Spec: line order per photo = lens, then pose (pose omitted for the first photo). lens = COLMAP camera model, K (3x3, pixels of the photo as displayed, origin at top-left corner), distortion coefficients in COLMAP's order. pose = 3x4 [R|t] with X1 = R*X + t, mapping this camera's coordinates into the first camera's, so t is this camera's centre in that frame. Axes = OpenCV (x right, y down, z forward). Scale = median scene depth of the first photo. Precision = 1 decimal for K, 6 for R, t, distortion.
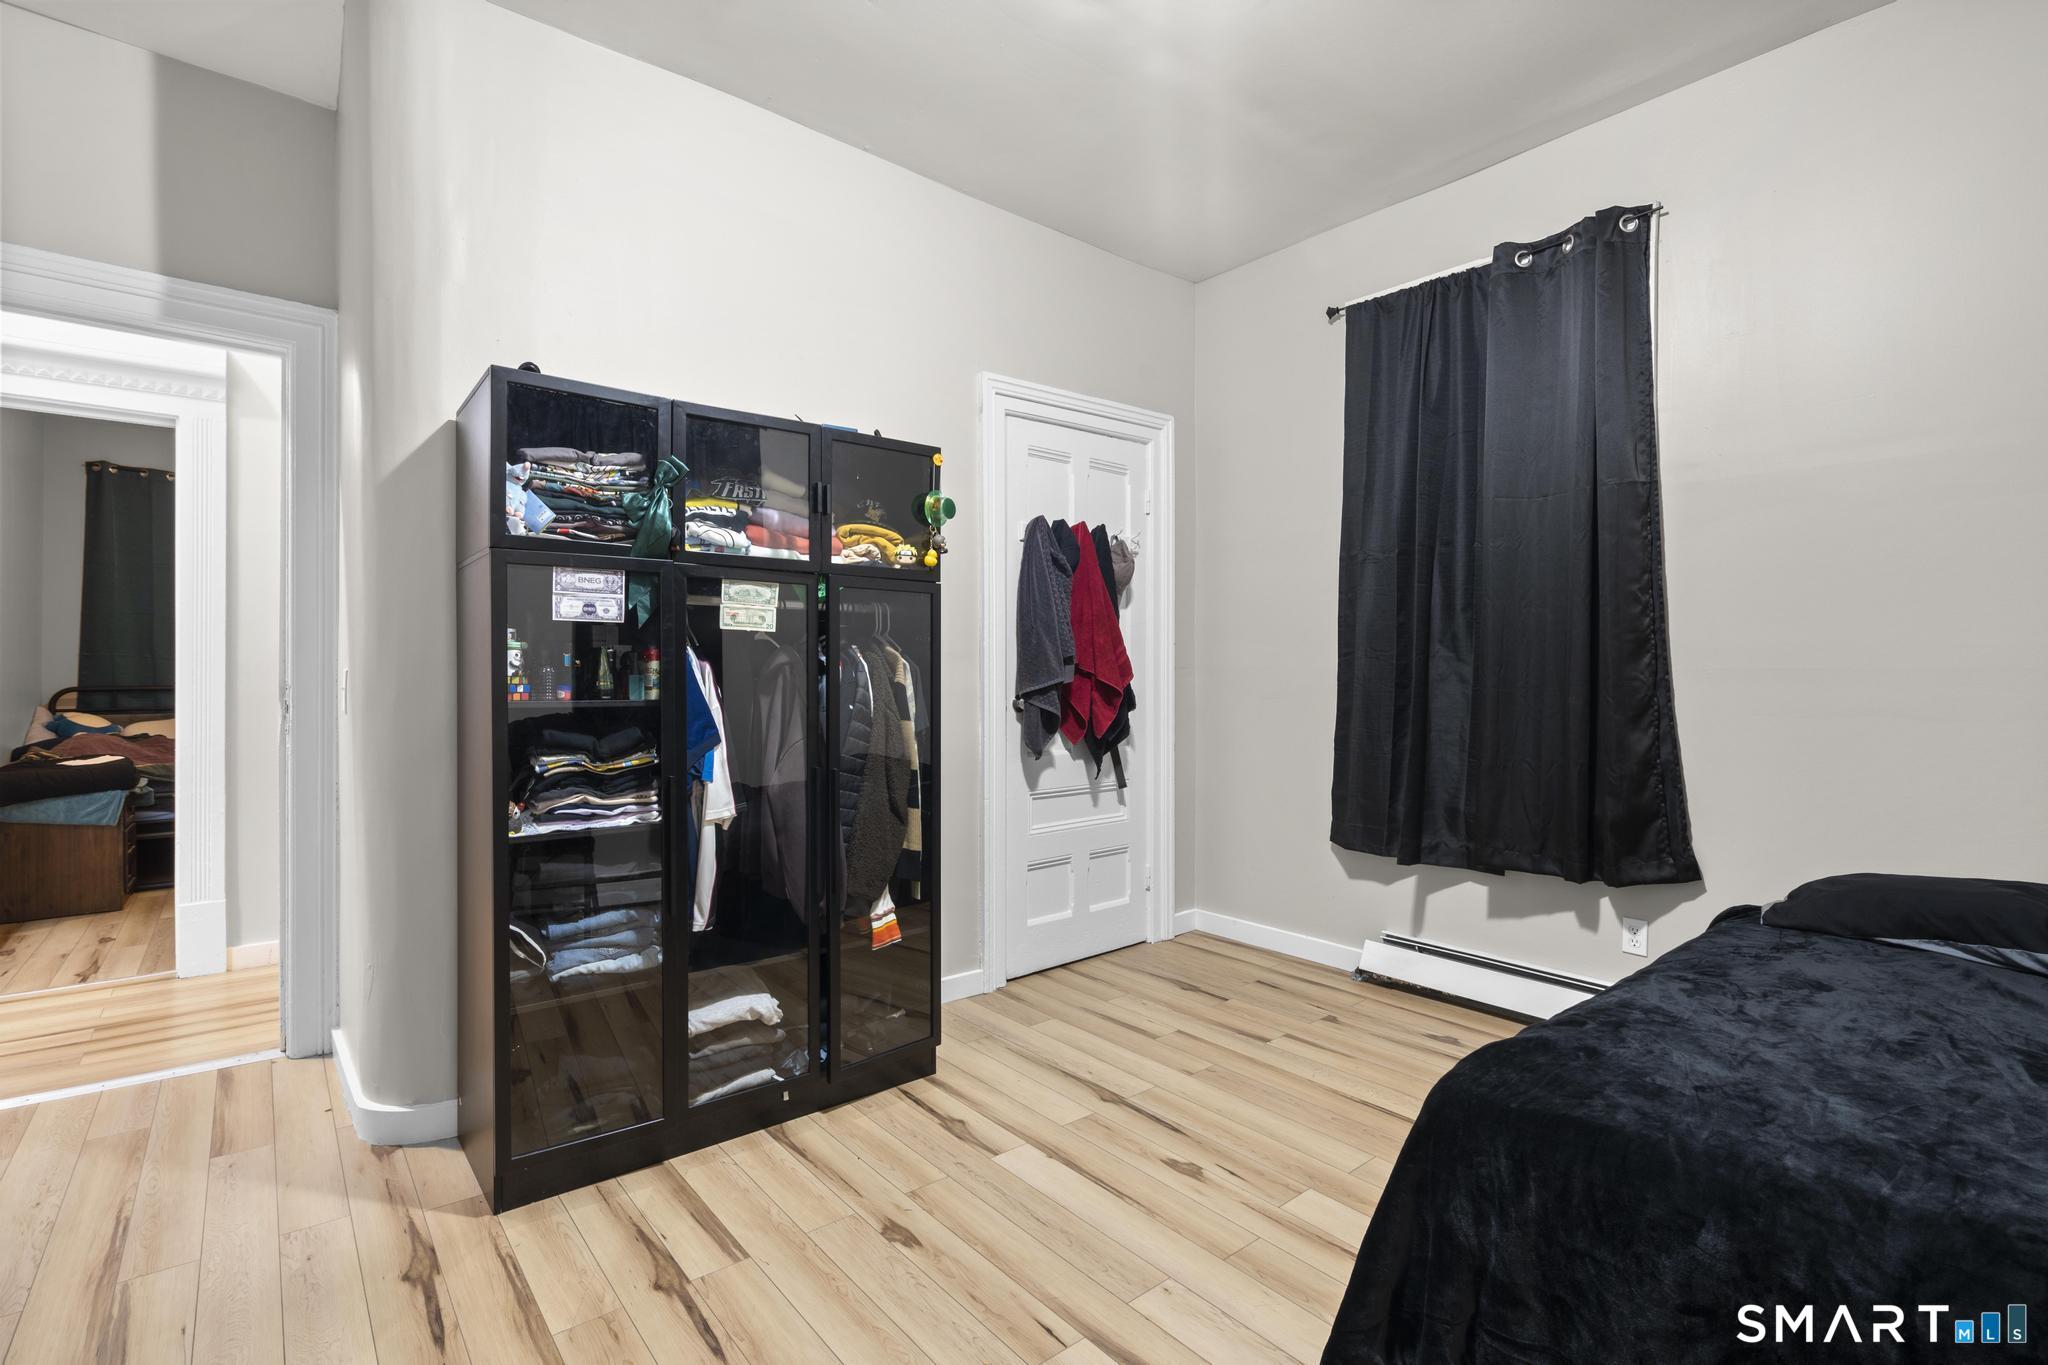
lens RADIAL K [[935.3, 0, 1023.5], [0, 935.3, 685.5], [0, 0, 1]] dist [-0.007369, 0.001337]
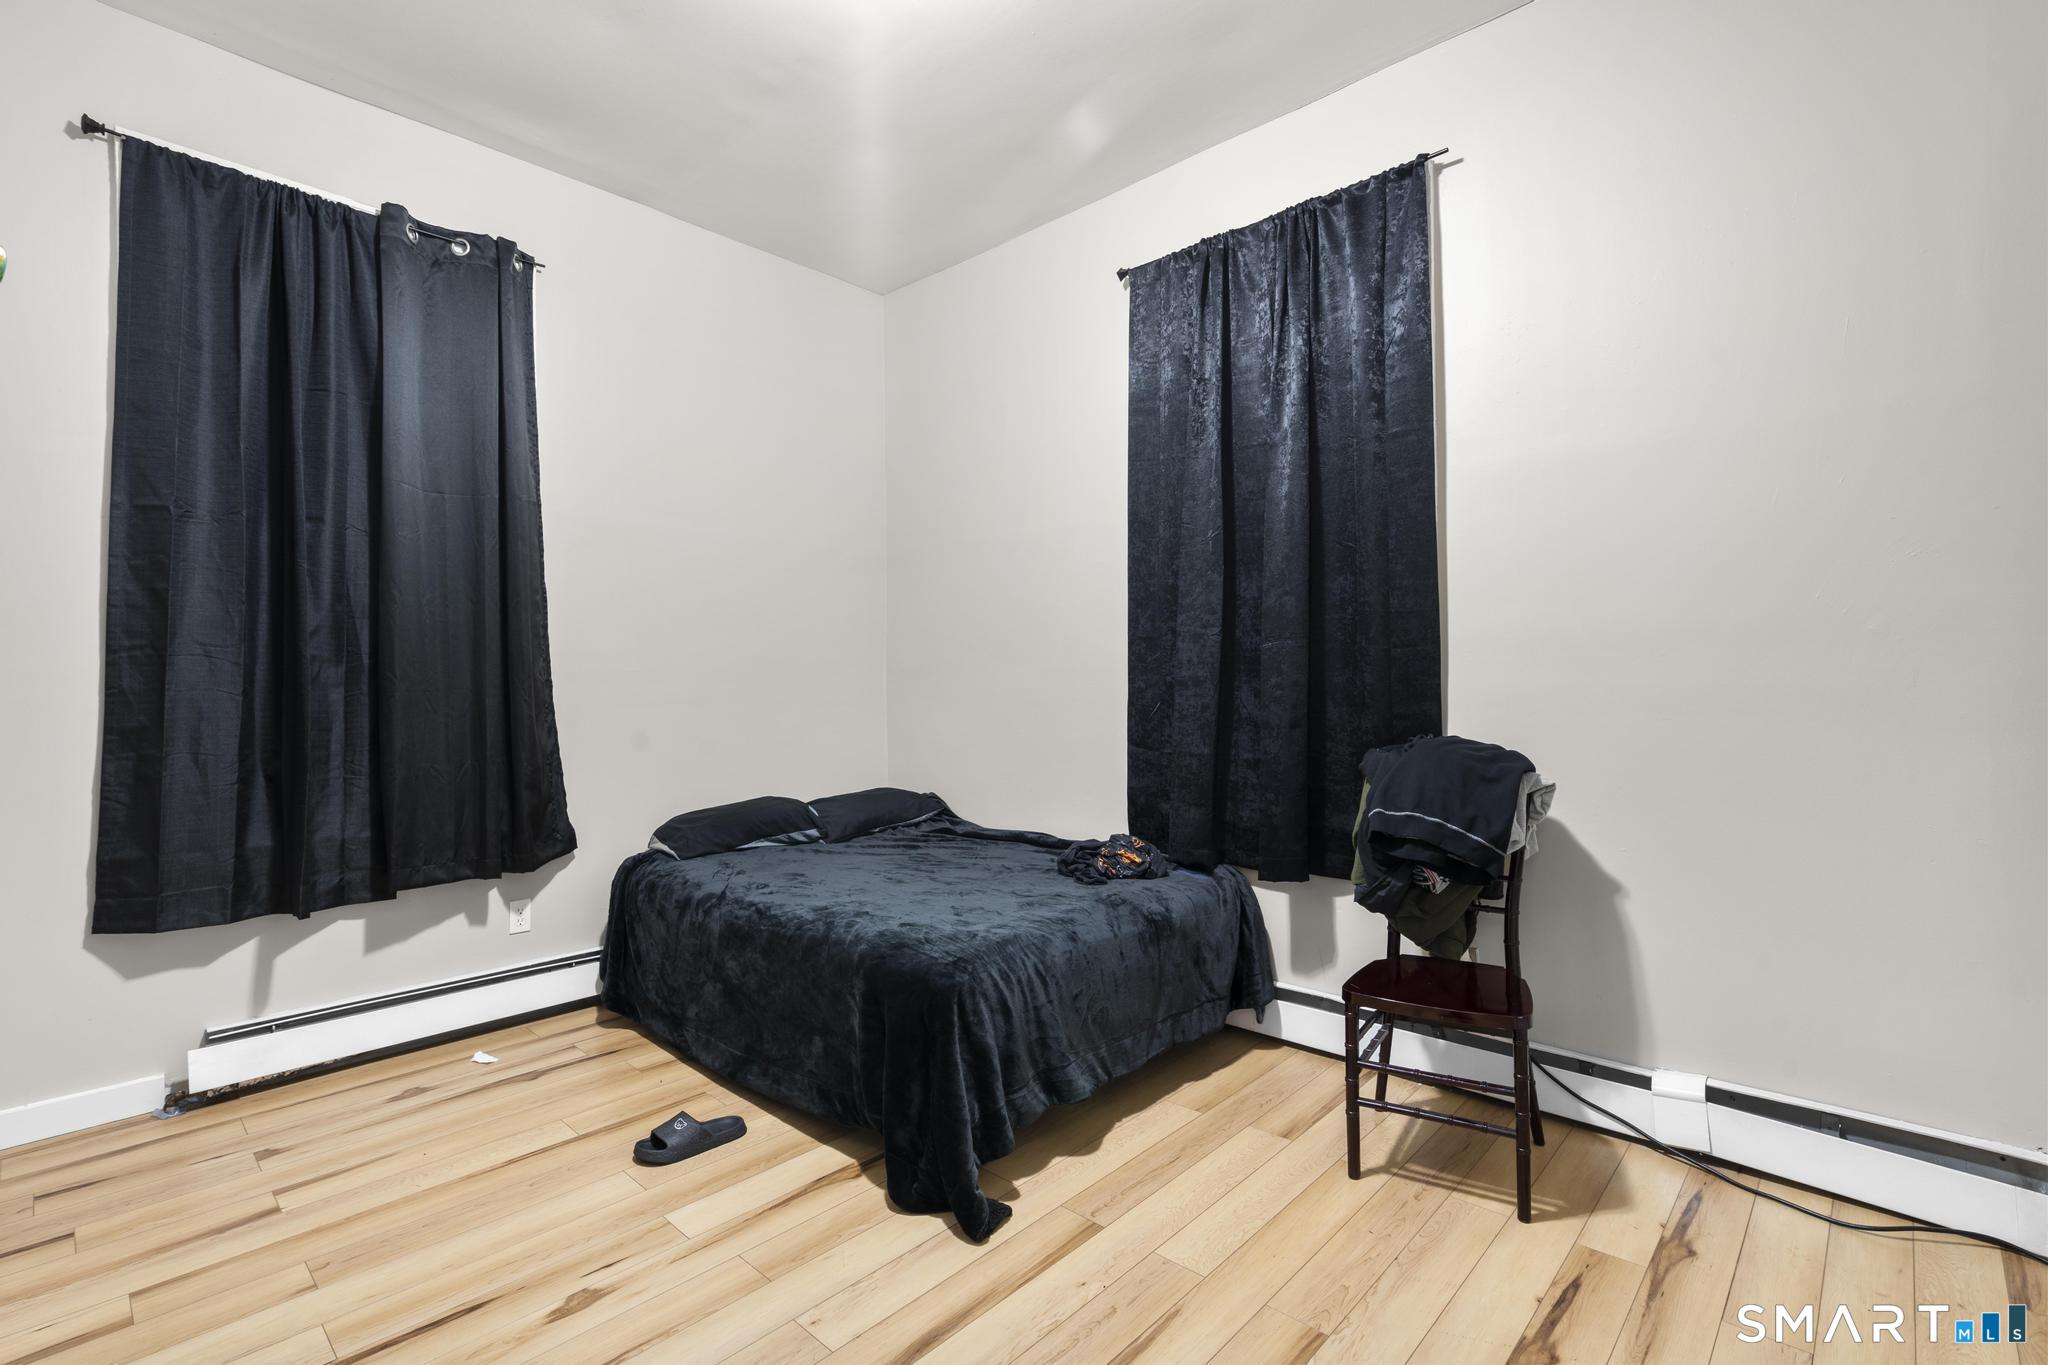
lens RADIAL K [[935.3, 0, 1031.6], [0, 935.3, 669.0], [0, 0, 1]] dist [-0.007369, 0.001337]
pose [[-0.131202, 0.002588, 0.991352, -0.507860], [0.014571, 0.999894, -0.000682, -0.010048], [-0.991249, 0.014356, -0.131226, 0.549370]]
